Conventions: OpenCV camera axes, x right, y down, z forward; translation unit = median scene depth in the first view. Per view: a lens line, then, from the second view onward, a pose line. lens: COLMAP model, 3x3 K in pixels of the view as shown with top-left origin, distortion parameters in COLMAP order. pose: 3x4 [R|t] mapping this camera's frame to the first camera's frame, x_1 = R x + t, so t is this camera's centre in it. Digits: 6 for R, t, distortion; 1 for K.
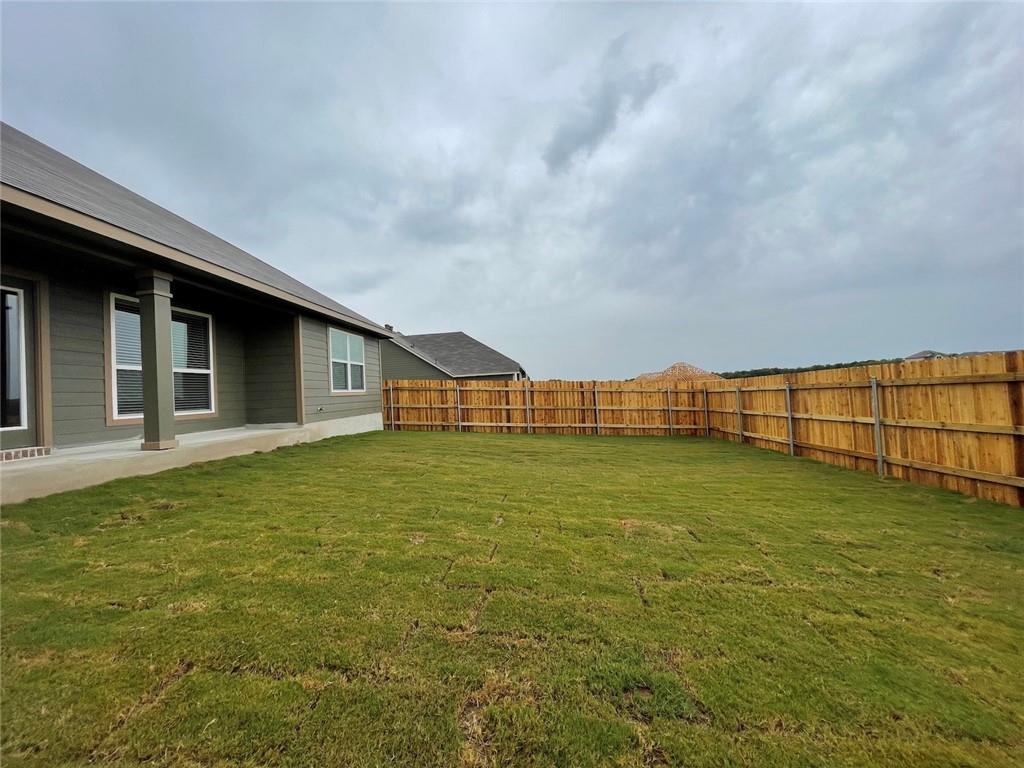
lens RADIAL K [[413.8, 0, 513.8], [0, 413.8, 382.6], [0, 0, 1]] dist [-0.003881, 0.000094]
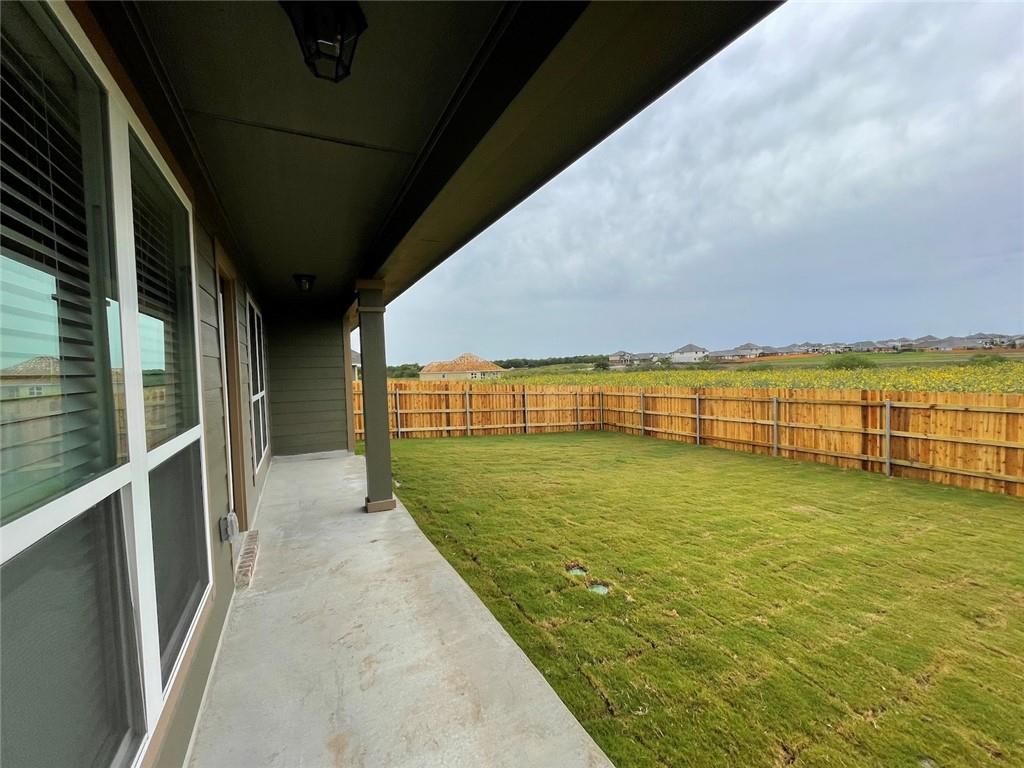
lens RADIAL K [[415.7, 0, 514.9], [0, 415.7, 381.2], [0, 0, 1]] dist [0.000446, -0.000006]
pose [[0.857284, 0.007092, 0.514795, -0.400199], [-0.024223, 0.999353, 0.026571, -0.043160], [-0.514274, -0.035249, 0.856901, 0.063085]]
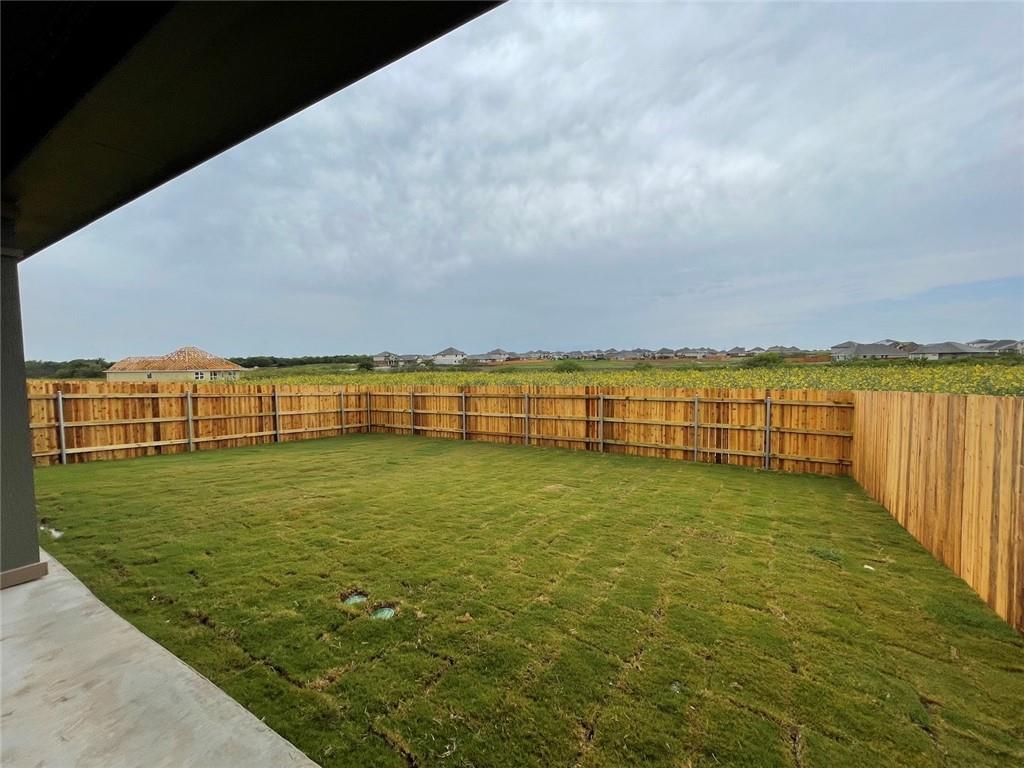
lens RADIAL K [[415.7, 0, 514.9], [0, 415.7, 381.2], [0, 0, 1]] dist [0.000446, -0.000006]
pose [[0.460894, 0.007076, 0.887427, -0.389464], [-0.031326, 0.999475, 0.008300, -0.037671], [-0.886902, -0.031625, 0.460874, 0.088388]]
